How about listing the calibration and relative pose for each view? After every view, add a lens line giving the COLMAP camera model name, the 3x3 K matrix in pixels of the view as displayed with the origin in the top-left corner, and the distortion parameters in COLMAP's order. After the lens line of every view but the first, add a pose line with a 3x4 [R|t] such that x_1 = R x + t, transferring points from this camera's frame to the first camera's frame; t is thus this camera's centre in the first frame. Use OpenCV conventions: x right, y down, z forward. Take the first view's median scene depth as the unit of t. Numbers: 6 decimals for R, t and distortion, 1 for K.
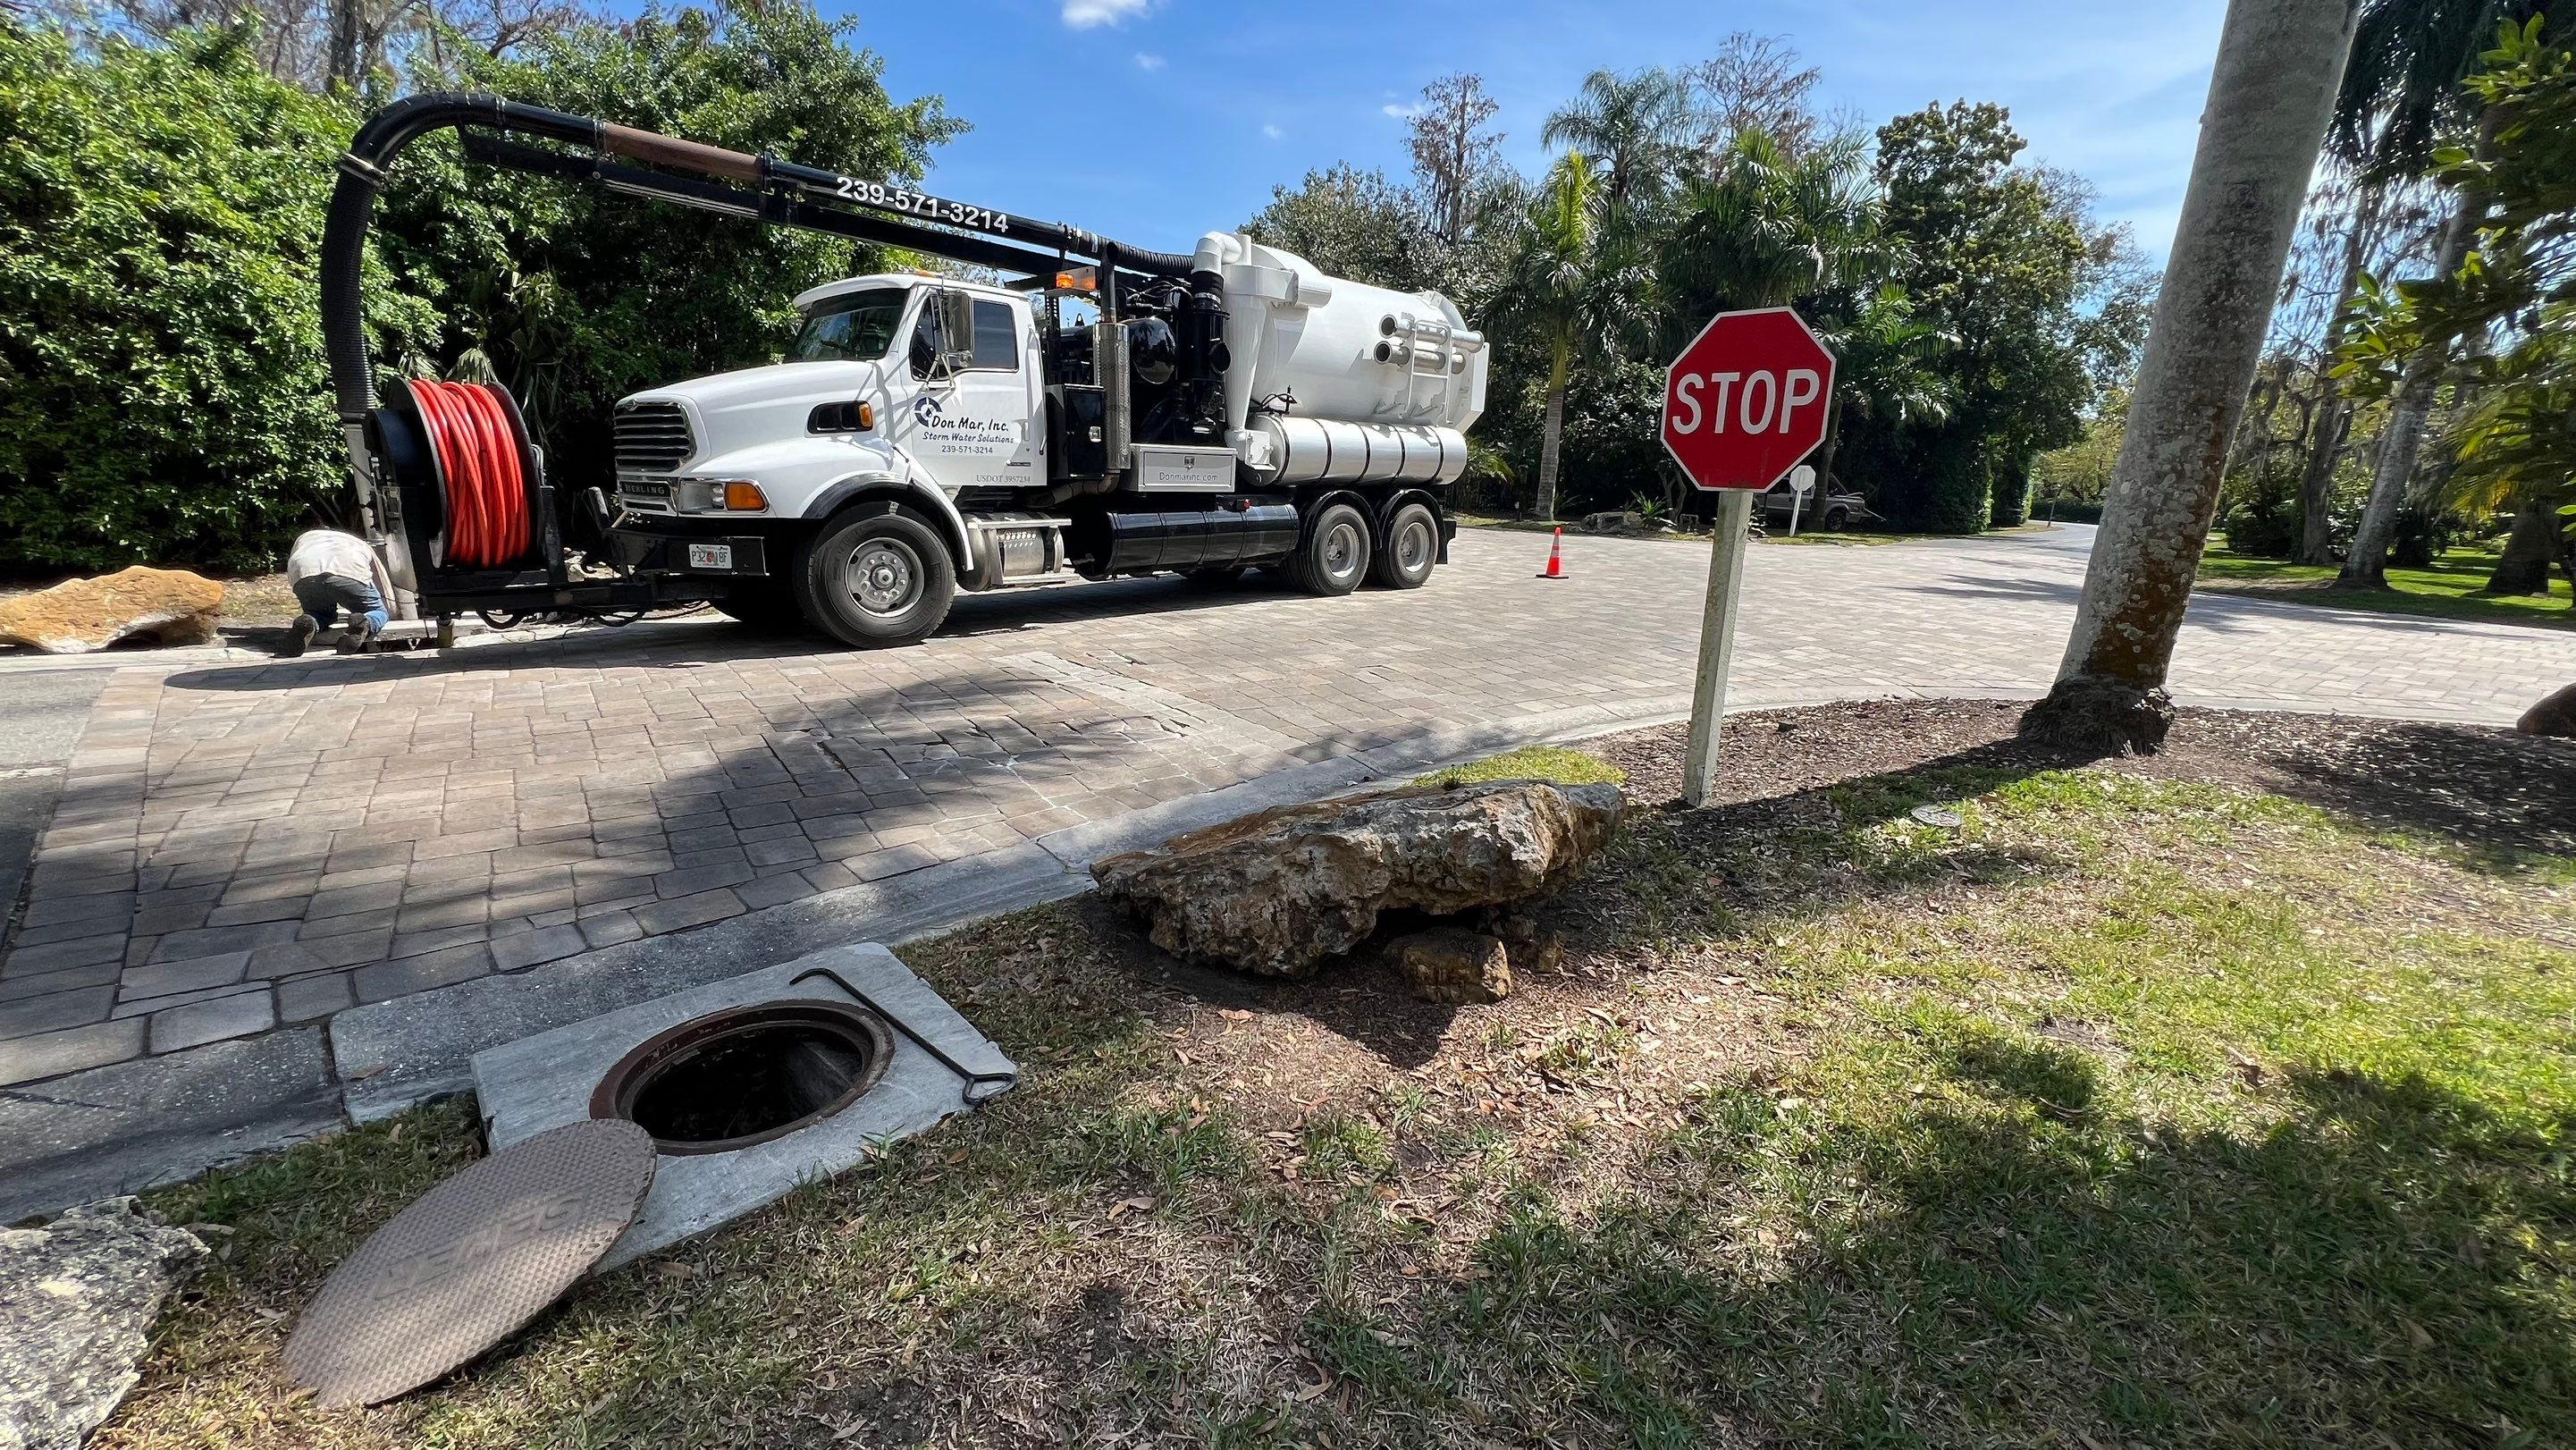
lens RADIAL K [[1029.6, 0, 1288.0], [0, 1029.6, 725.0], [0, 0, 1]] dist [-0.001071, 0.000351]
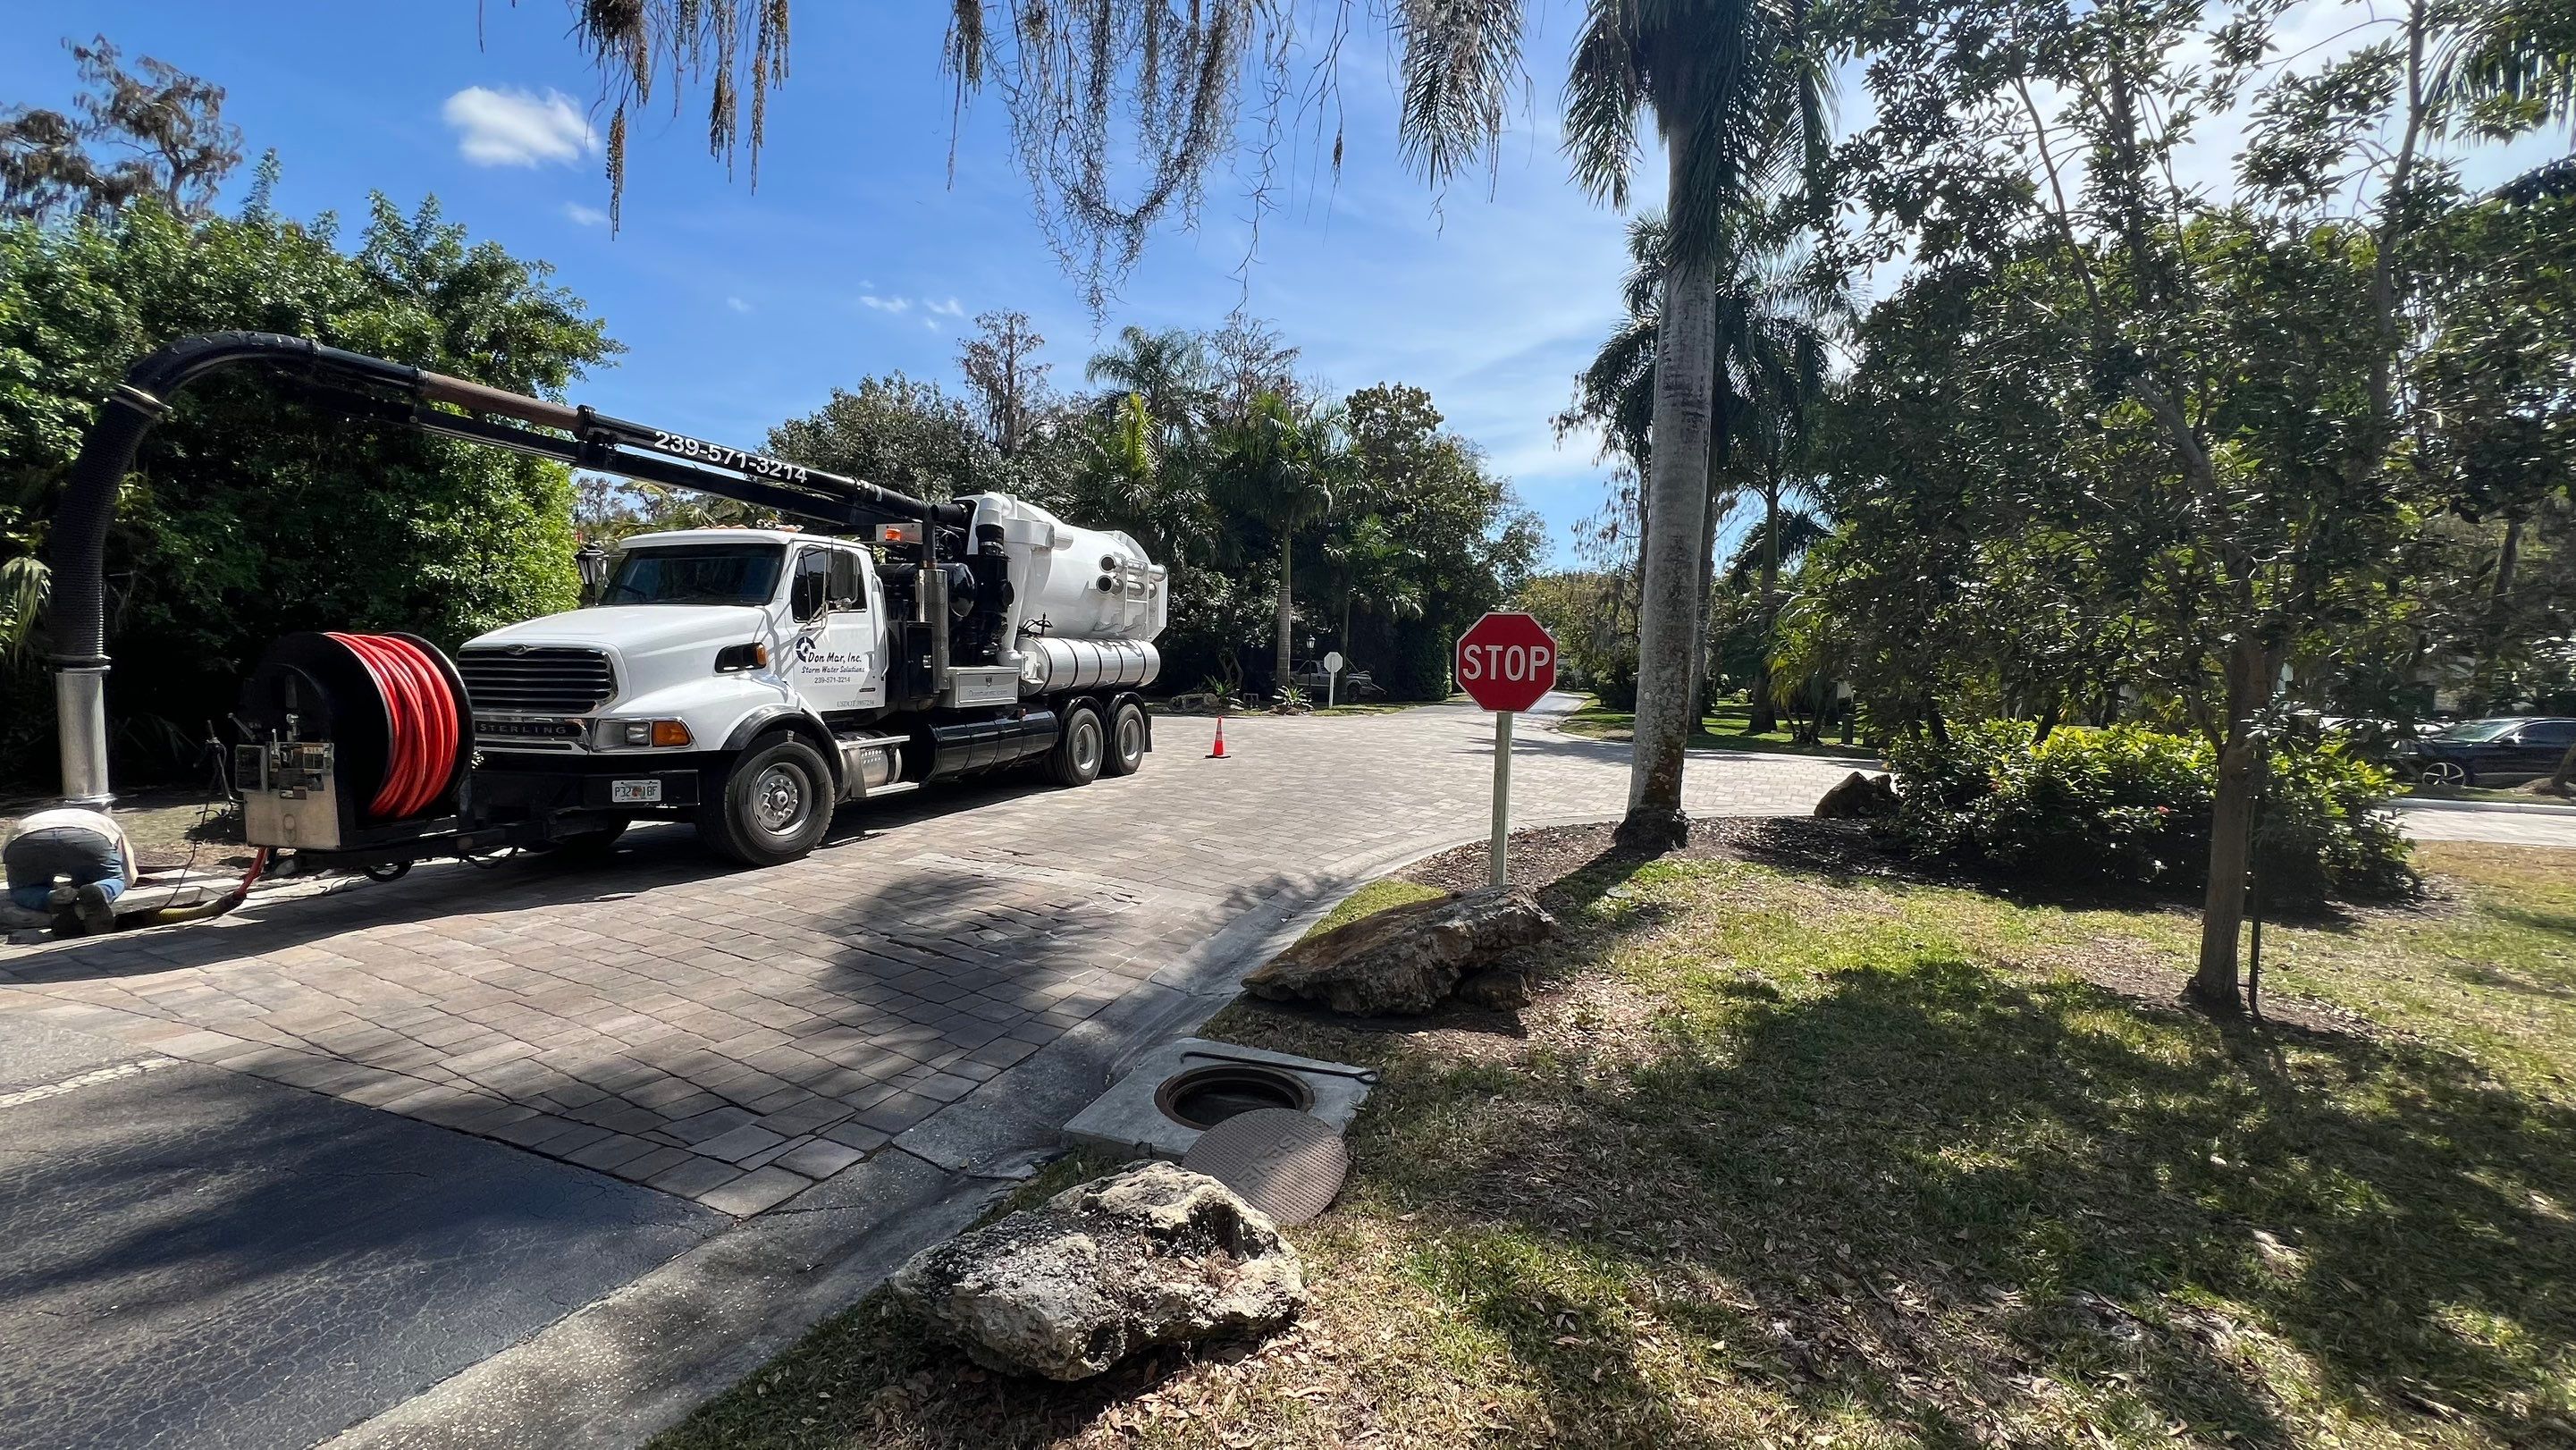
lens RADIAL K [[1029.6, 0, 1288.0], [0, 1029.6, 725.0], [0, 0, 1]] dist [-0.001071, 0.000351]
pose [[0.896243, -0.041610, 0.441608, -0.319334], [0.114097, 0.983716, -0.138868, -0.005749], [-0.428638, 0.174846, 0.886396, -0.174901]]
